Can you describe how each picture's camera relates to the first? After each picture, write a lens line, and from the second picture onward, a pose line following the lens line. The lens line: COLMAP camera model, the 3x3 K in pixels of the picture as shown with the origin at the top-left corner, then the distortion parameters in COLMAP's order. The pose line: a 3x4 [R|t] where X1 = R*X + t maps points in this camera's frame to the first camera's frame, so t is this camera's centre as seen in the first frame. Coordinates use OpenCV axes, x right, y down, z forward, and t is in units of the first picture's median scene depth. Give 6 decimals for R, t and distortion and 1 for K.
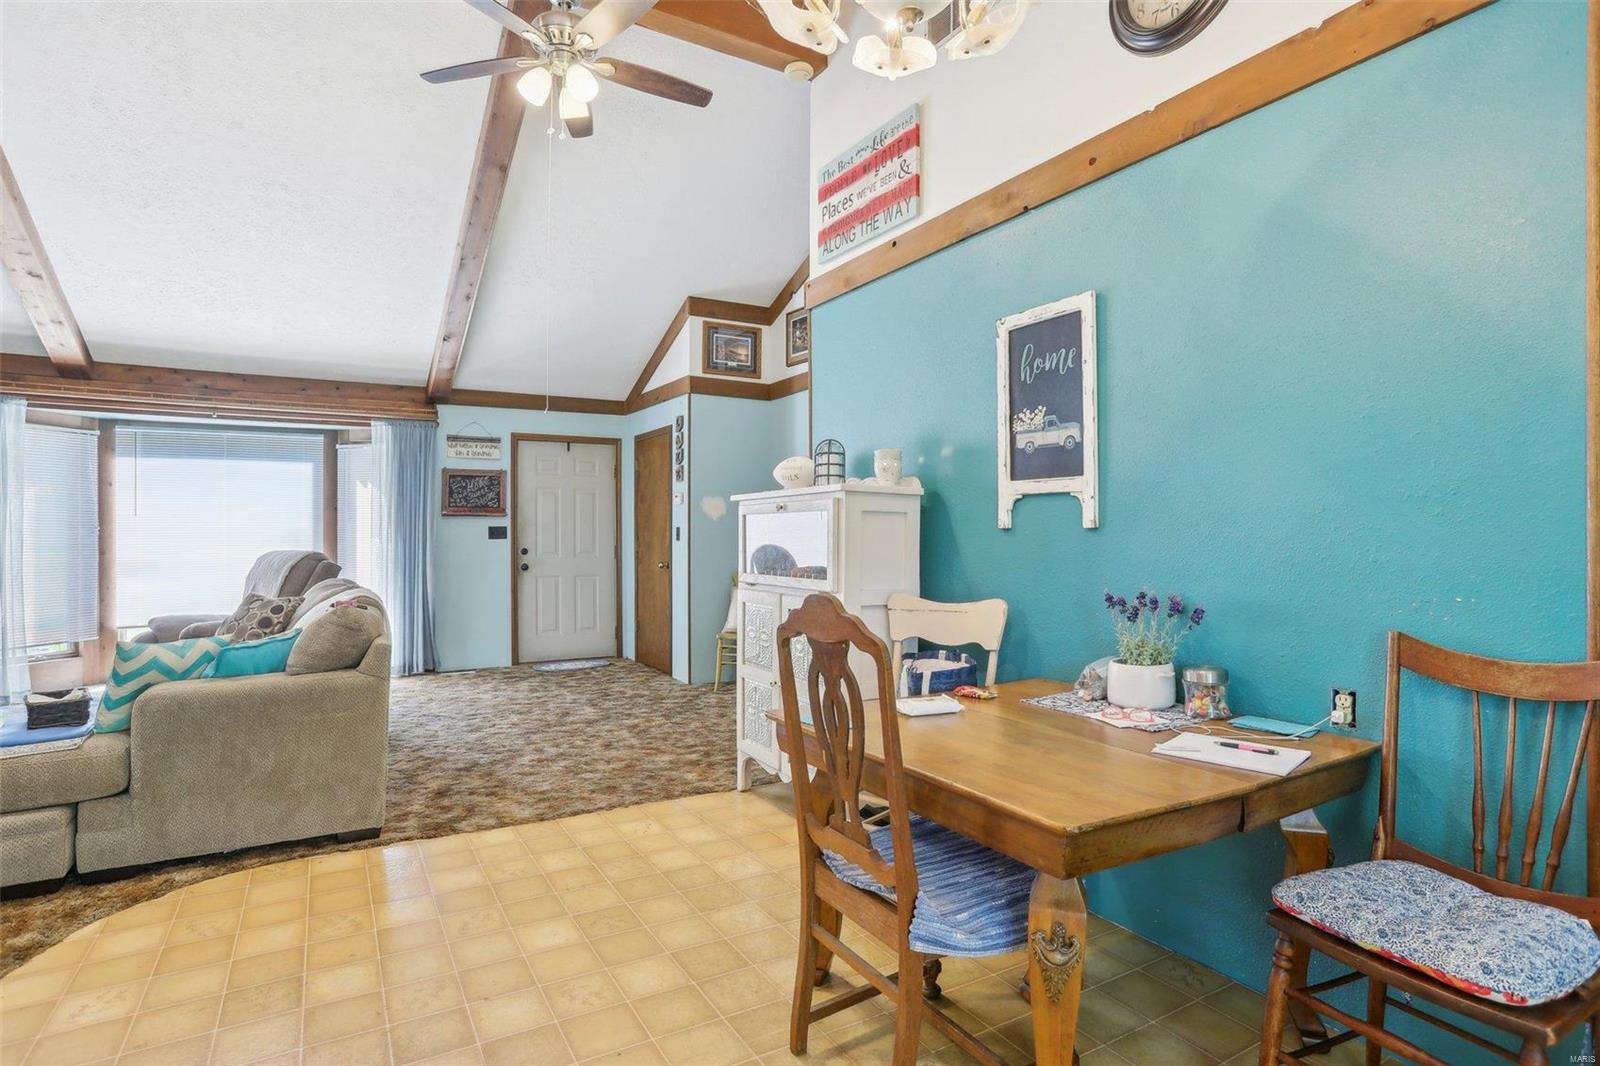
lens RADIAL K [[808.0, 0, 770.8], [0, 808.0, 533.2], [0, 0, 1]] dist [-0.046179, 0.015770]
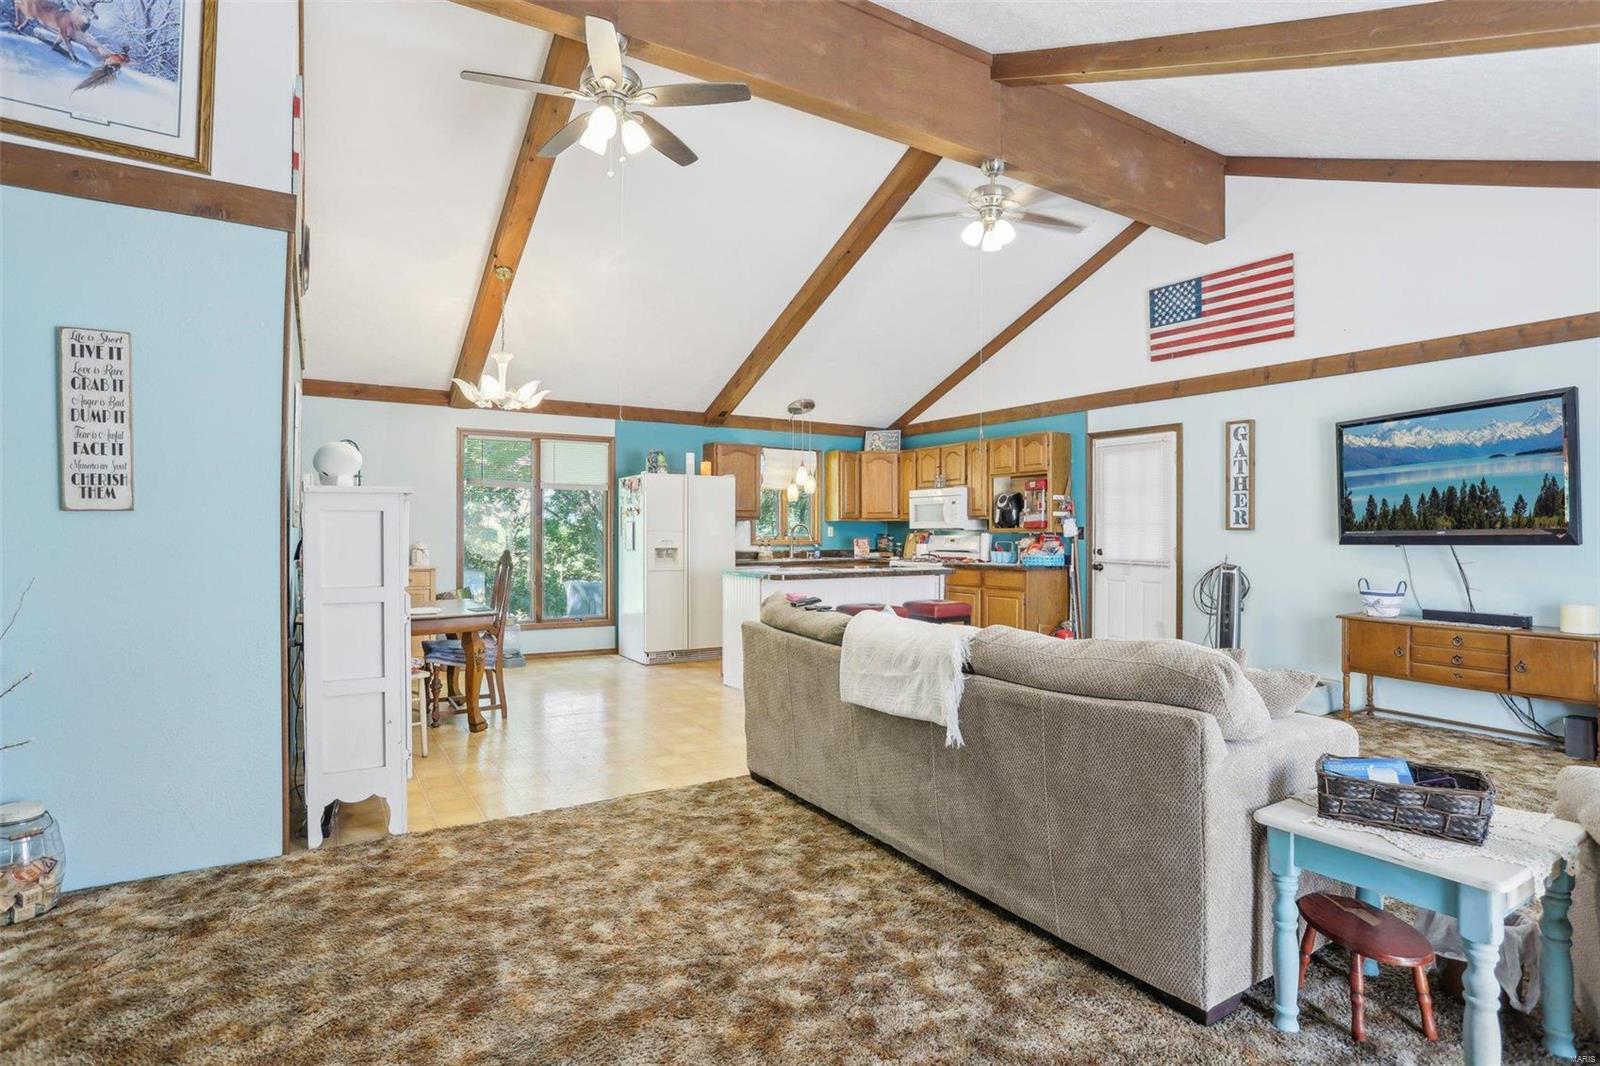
lens RADIAL K [[808.0, 0, 789.4], [0, 808.0, 538.8], [0, 0, 1]] dist [-0.046179, 0.015770]
pose [[-0.999296, -0.005176, -0.037169, -0.244882], [-0.005417, 0.999965, 0.006388, -0.000335], [0.037135, 0.006585, -0.999289, 1.099835]]
